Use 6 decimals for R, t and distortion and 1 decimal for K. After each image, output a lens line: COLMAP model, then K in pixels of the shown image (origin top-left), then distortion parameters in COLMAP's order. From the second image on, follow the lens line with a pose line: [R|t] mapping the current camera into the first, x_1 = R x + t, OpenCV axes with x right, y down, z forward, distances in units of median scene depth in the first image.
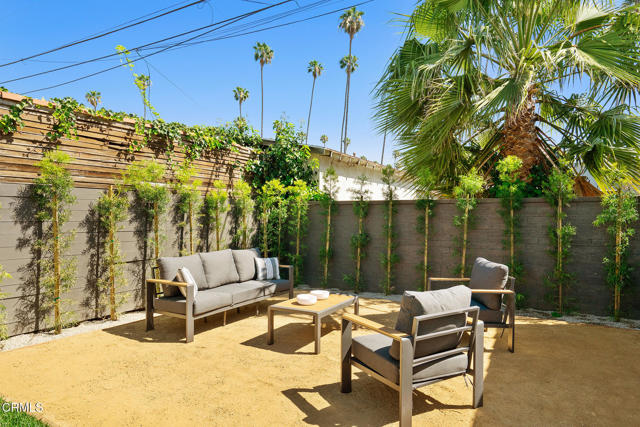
lens RADIAL K [[406.9, 0, 322.0], [0, 406.9, 215.1], [0, 0, 1]] dist [0.001741, 0.000136]
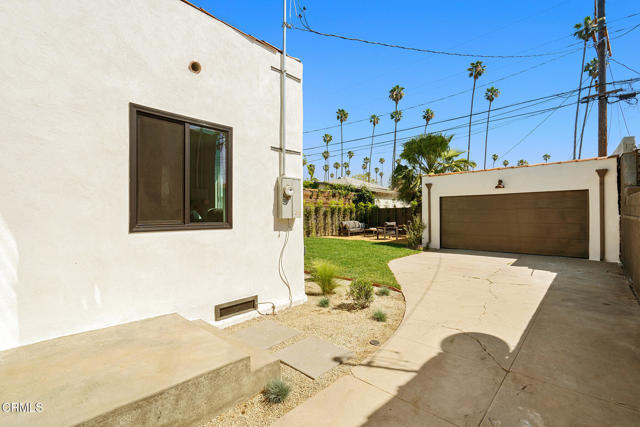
lens RADIAL K [[289.0, 0, 317.5], [0, 289.0, 215.0], [0, 0, 1]] dist [0.003050, -0.000128]
pose [[0.976017, -0.015219, -0.217163, 0.049393], [0.016195, 0.999865, 0.002716, 0.007941], [0.217092, -0.006167, 0.976132, -1.467682]]
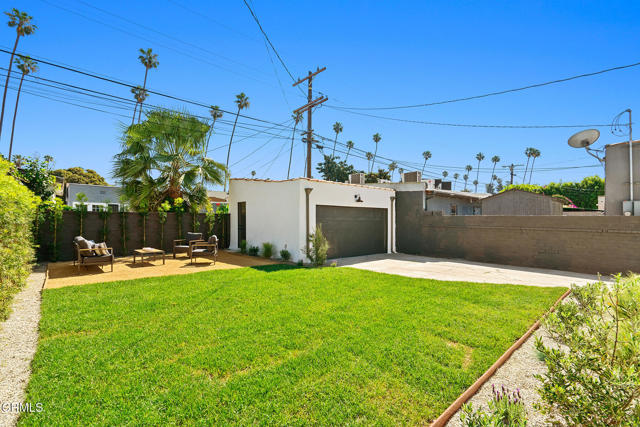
lens RADIAL K [[289.0, 0, 318.4], [0, 289.0, 210.3], [0, 0, 1]] dist [0.003050, -0.000128]
pose [[0.298100, 0.025449, 0.954195, -0.846792], [-0.006540, 0.999676, -0.024618, -0.010547], [-0.954512, 0.001098, 0.298170, -0.395054]]
